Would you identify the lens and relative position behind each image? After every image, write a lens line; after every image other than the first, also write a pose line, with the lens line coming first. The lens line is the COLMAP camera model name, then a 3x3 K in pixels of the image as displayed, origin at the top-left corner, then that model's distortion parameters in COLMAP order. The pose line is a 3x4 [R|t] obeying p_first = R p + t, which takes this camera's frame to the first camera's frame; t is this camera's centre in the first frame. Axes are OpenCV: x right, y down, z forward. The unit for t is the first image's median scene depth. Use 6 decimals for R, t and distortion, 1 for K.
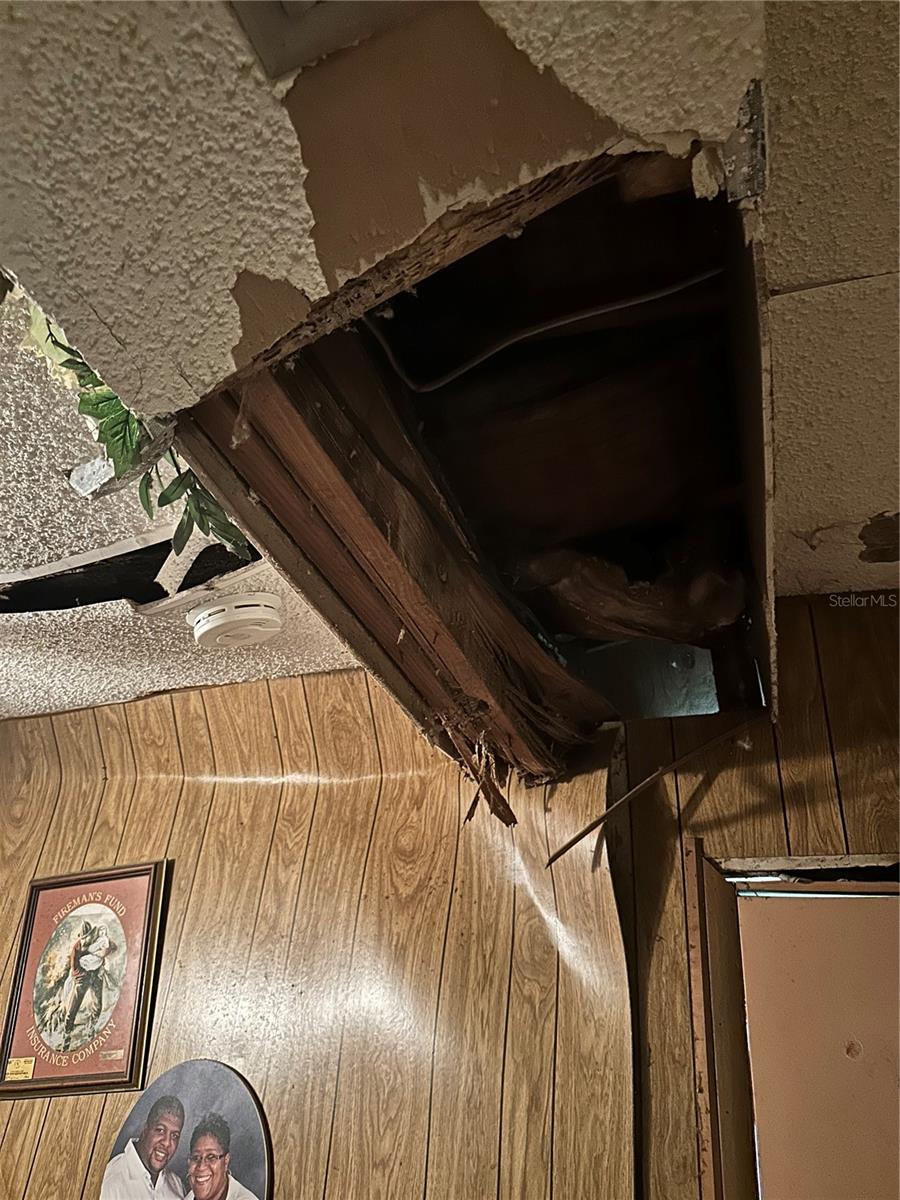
lens RADIAL K [[837.9, 0, 448.7], [0, 837.9, 601.5], [0, 0, 1]] dist [0.033148, -0.018407]
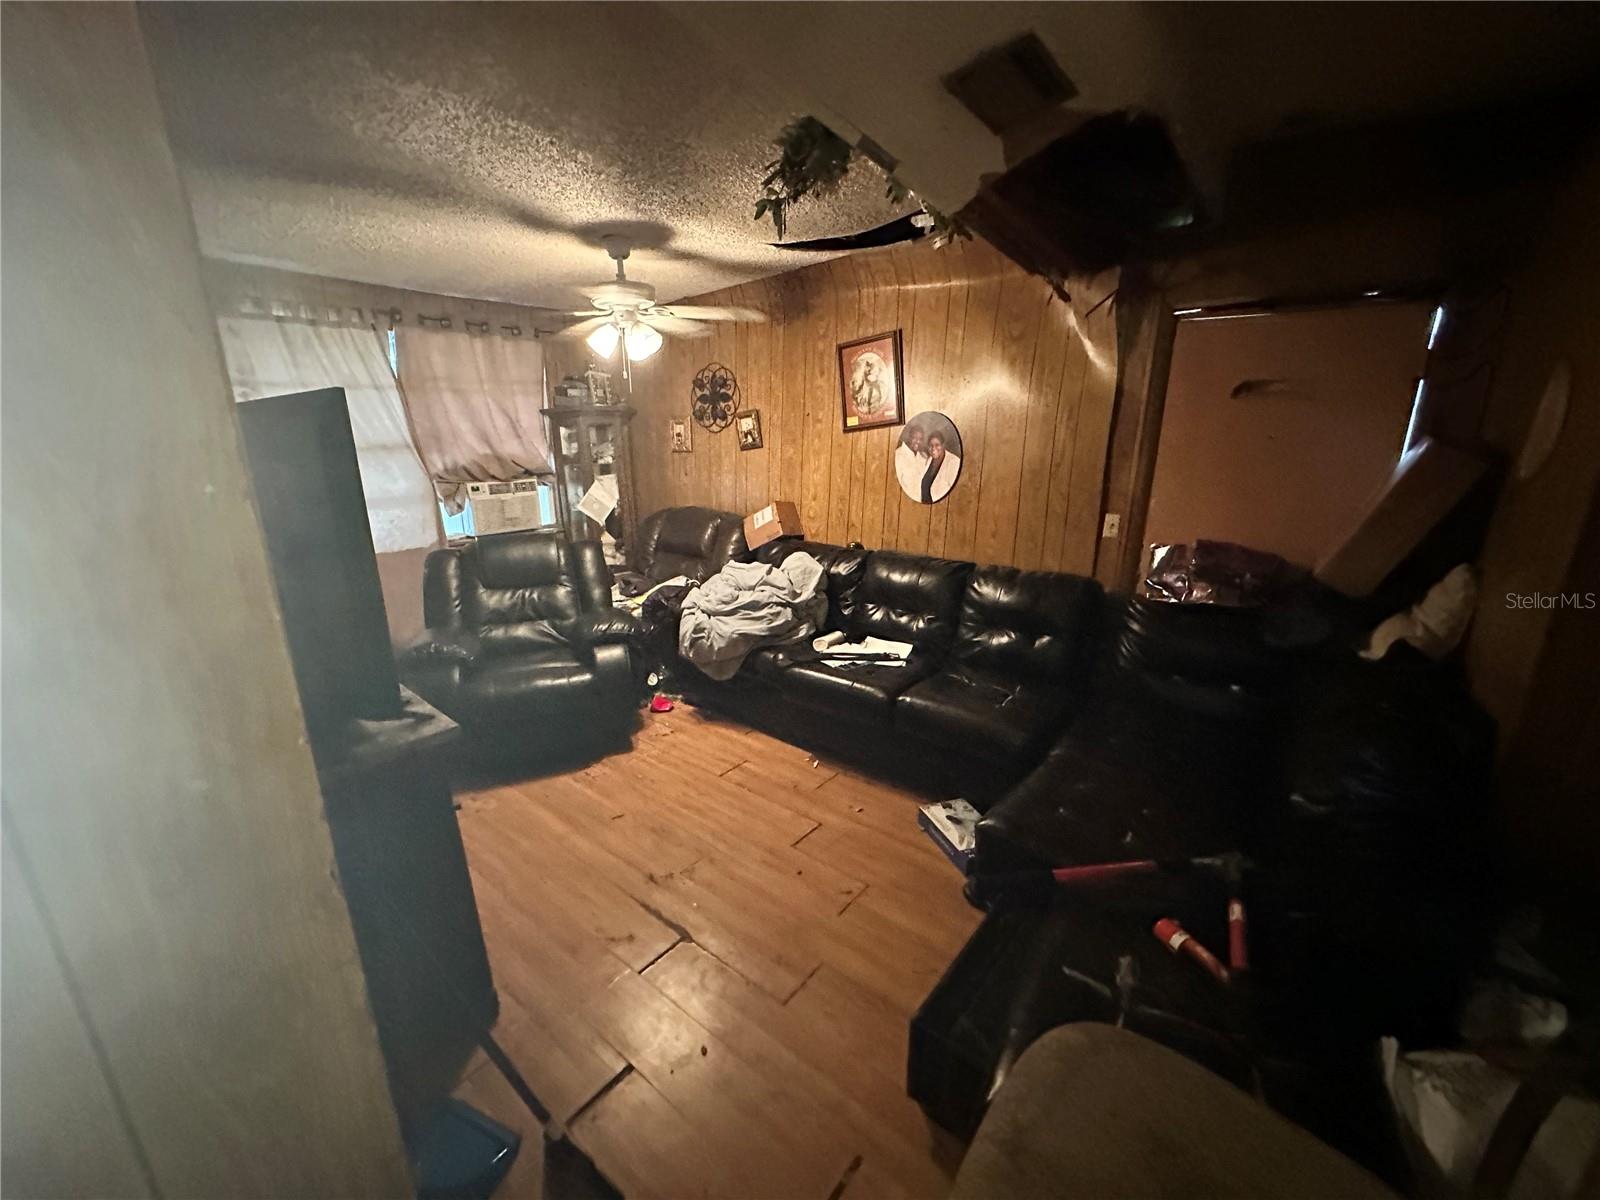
lens RADIAL K [[638.5, 0, 802.0], [0, 638.5, 604.8], [0, 0, 1]] dist [-0.003924, 0.000680]
pose [[0.942351, 0.021922, -0.333906, -0.006310], [0.217425, 0.718397, 0.660781, -0.347113], [0.254363, -0.695287, 0.672216, -0.703725]]
